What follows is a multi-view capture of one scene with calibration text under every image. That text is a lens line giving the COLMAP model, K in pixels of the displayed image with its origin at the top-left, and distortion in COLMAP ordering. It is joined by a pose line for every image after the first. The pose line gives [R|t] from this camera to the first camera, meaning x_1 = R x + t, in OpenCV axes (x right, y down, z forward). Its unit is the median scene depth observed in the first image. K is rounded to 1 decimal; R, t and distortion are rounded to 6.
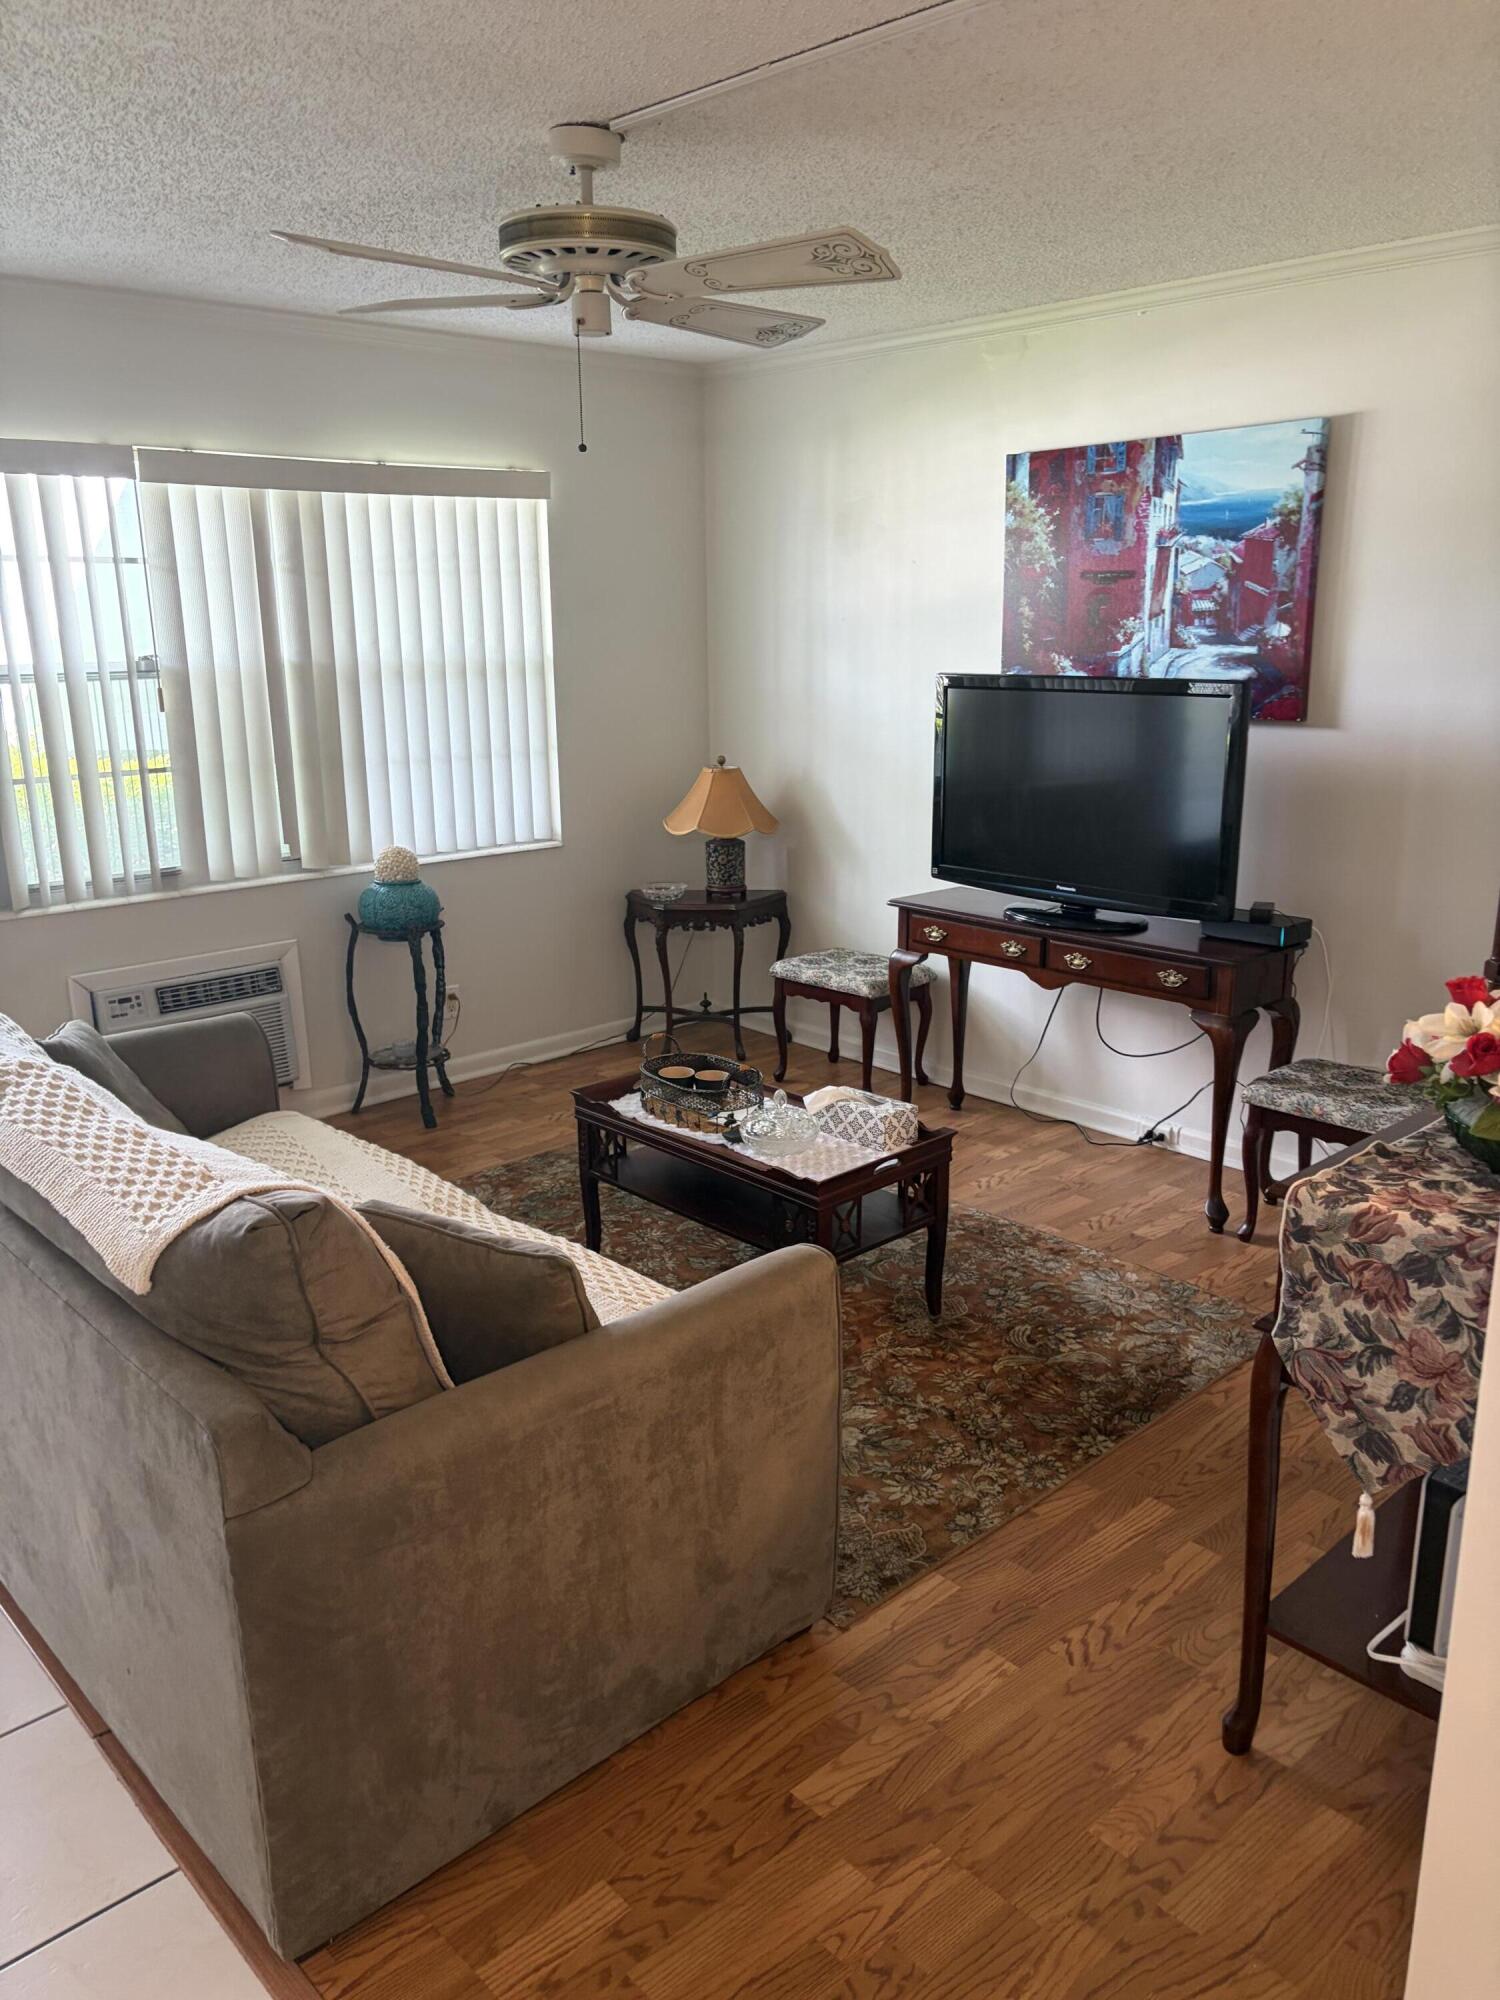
lens RADIAL K [[1525.5, 0, 750.2], [0, 1525.5, 1008.7], [0, 0, 1]] dist [0.008072, 0.012412]
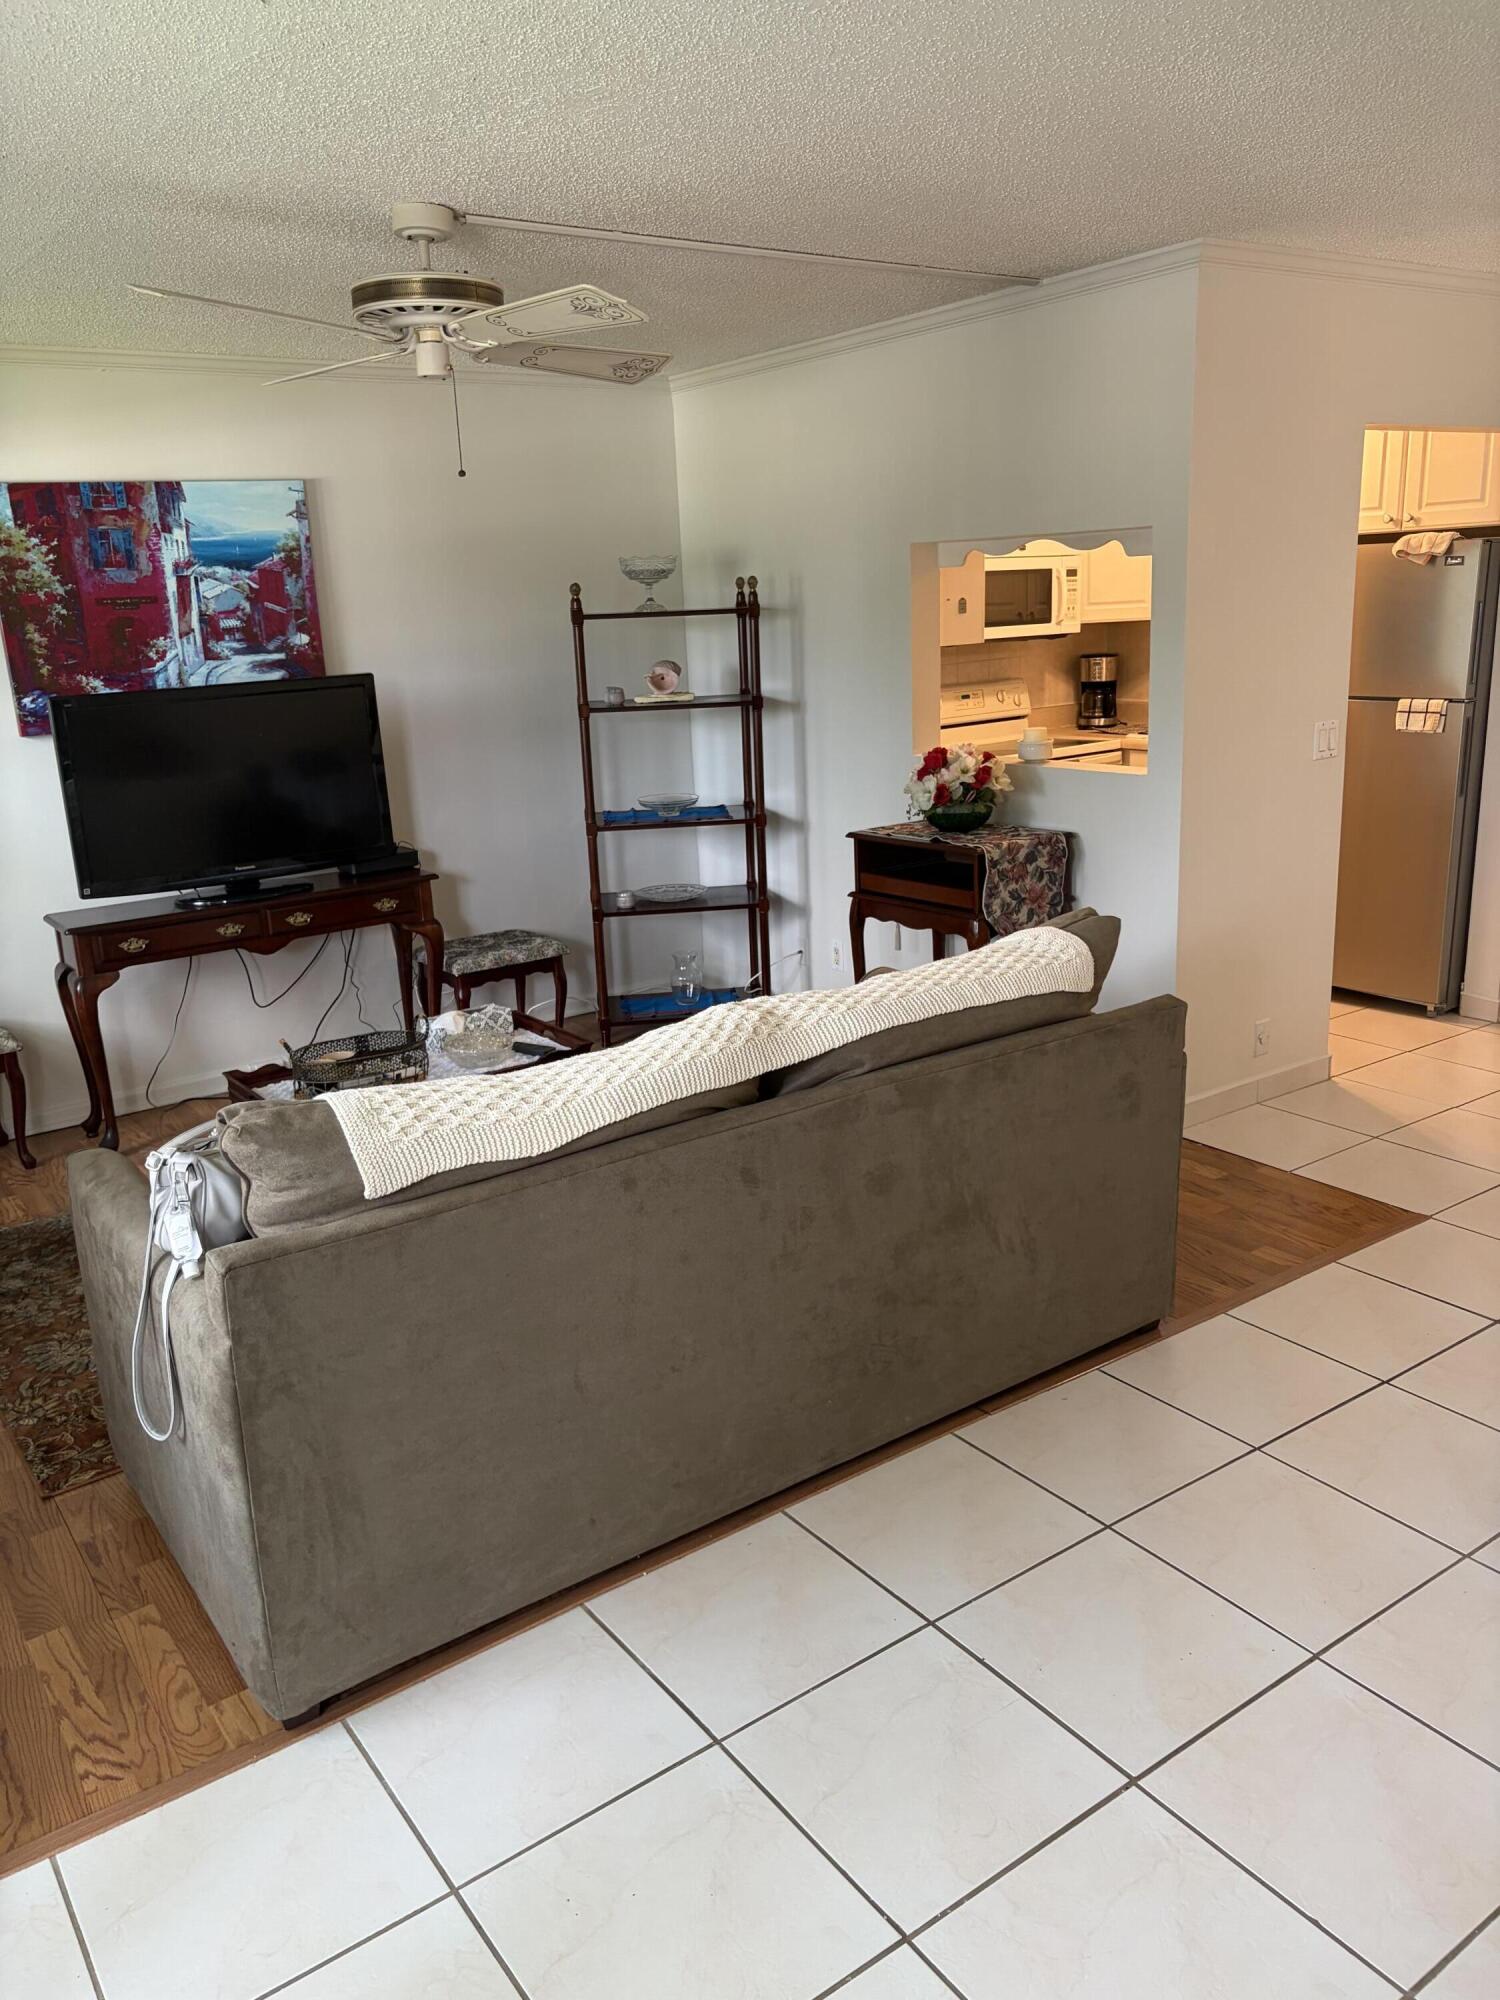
lens RADIAL K [[1525.5, 0, 734.2], [0, 1525.5, 1000.9], [0, 0, 1]] dist [0.008072, 0.012412]
pose [[0.128076, -0.254008, 0.958685, -0.885964], [0.299696, 0.931367, 0.206732, -0.114502], [-0.945399, 0.260836, 0.195411, 0.458218]]
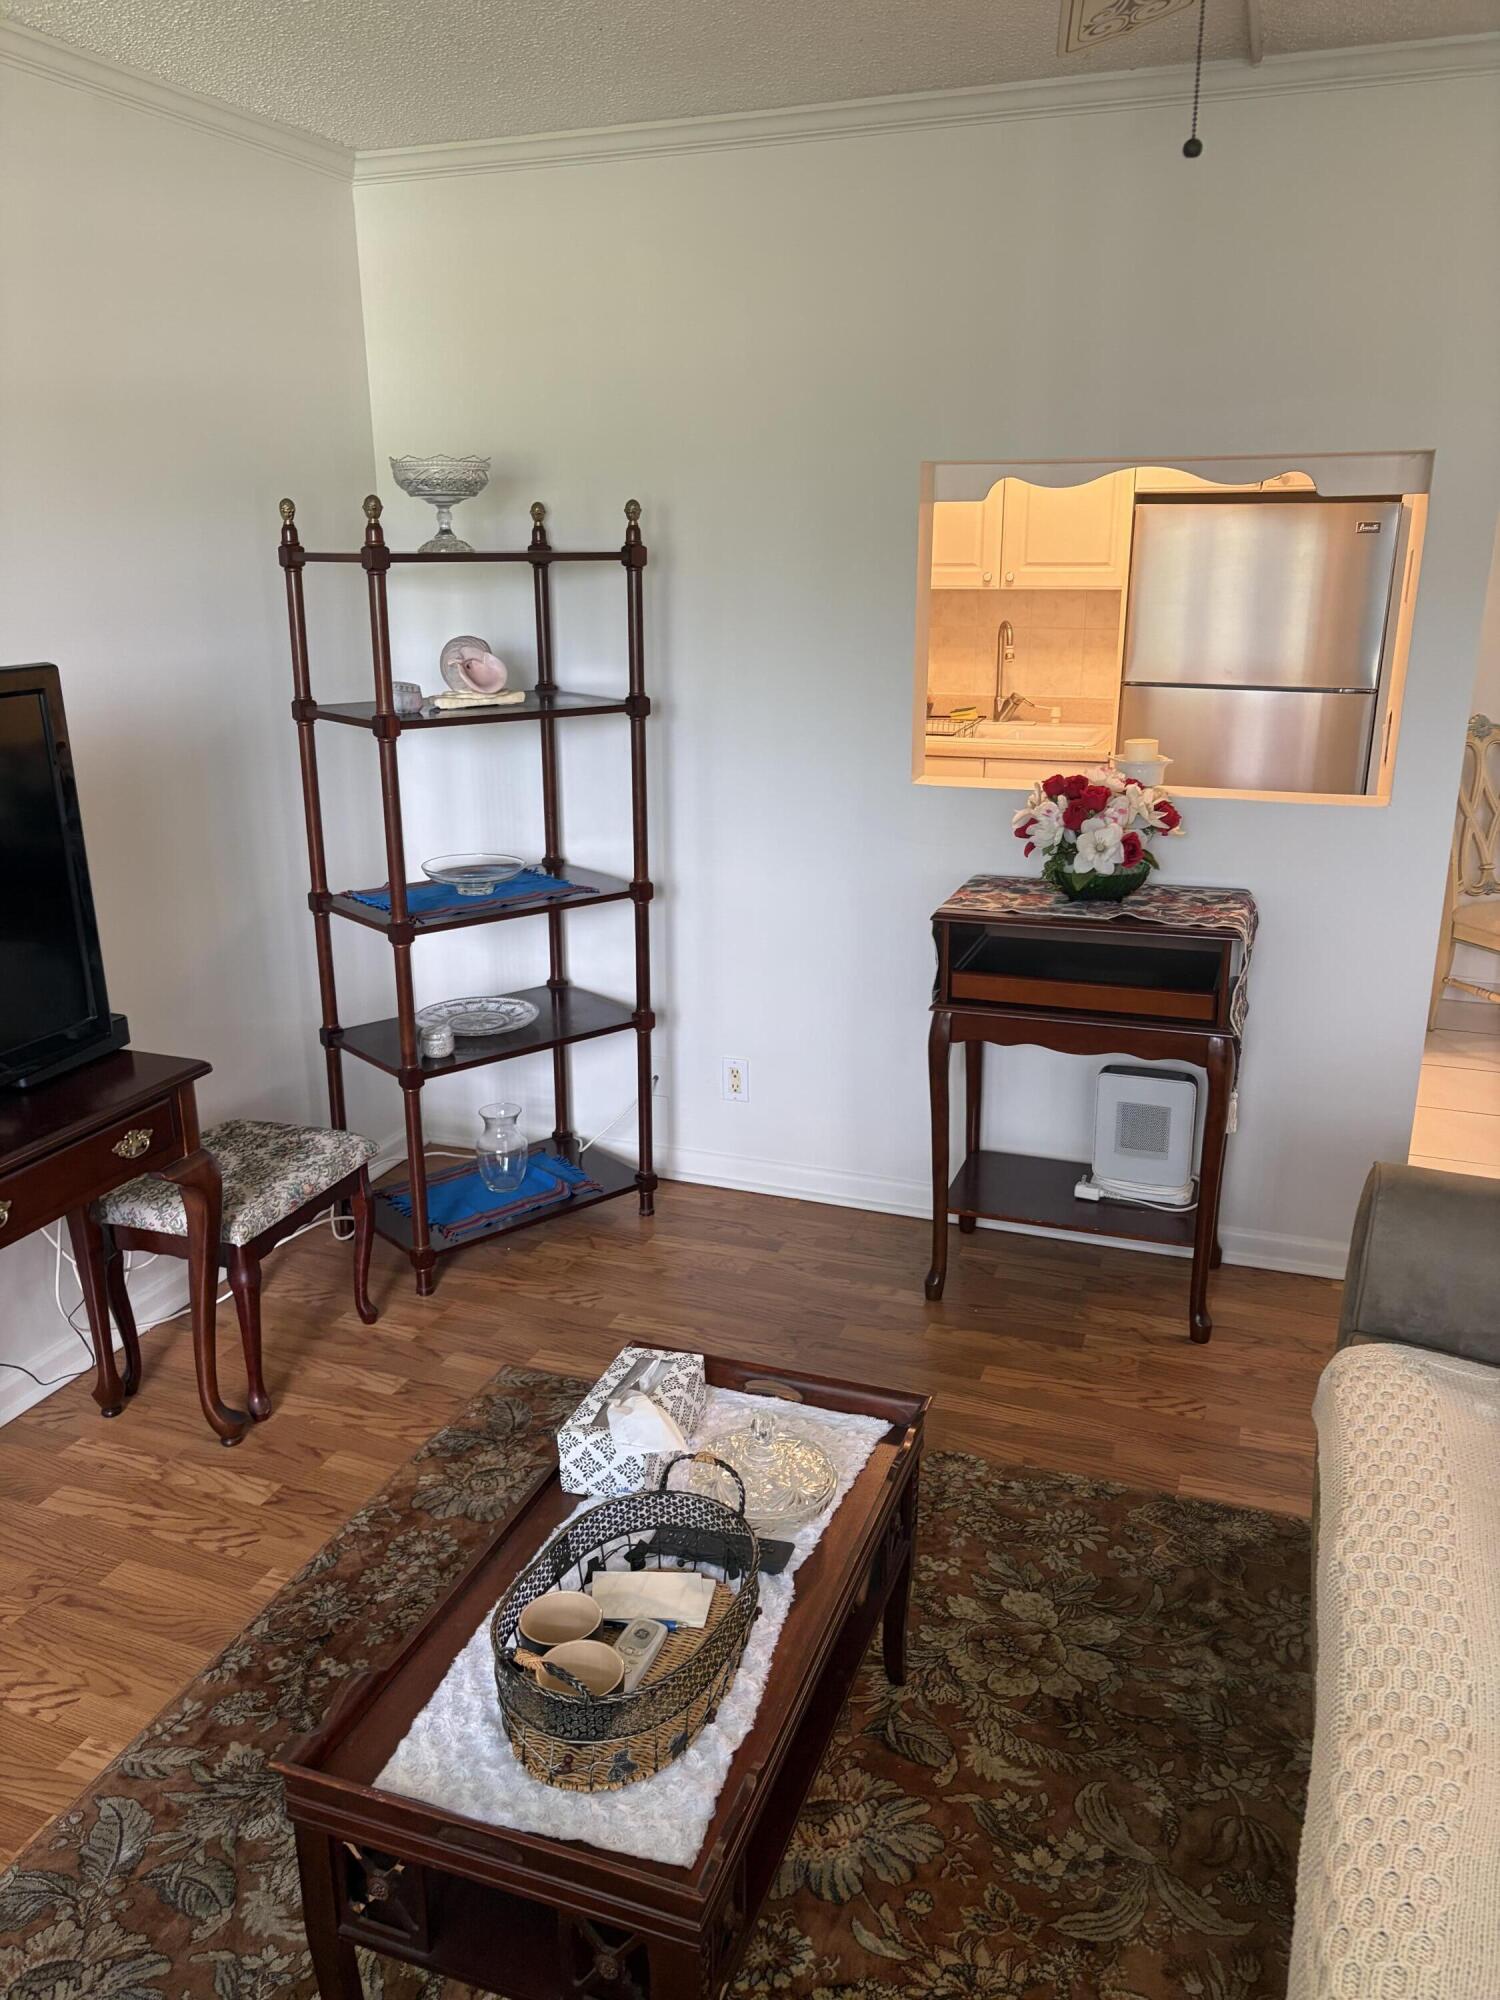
lens RADIAL K [[1525.5, 0, 756.6], [0, 1525.5, 1003.8], [0, 0, 1]] dist [0.008072, 0.012412]
pose [[-0.449468, -0.255160, 0.856080, -0.335488], [0.238555, 0.889248, 0.390294, -0.237649], [-0.860855, 0.379646, -0.338819, 0.909019]]
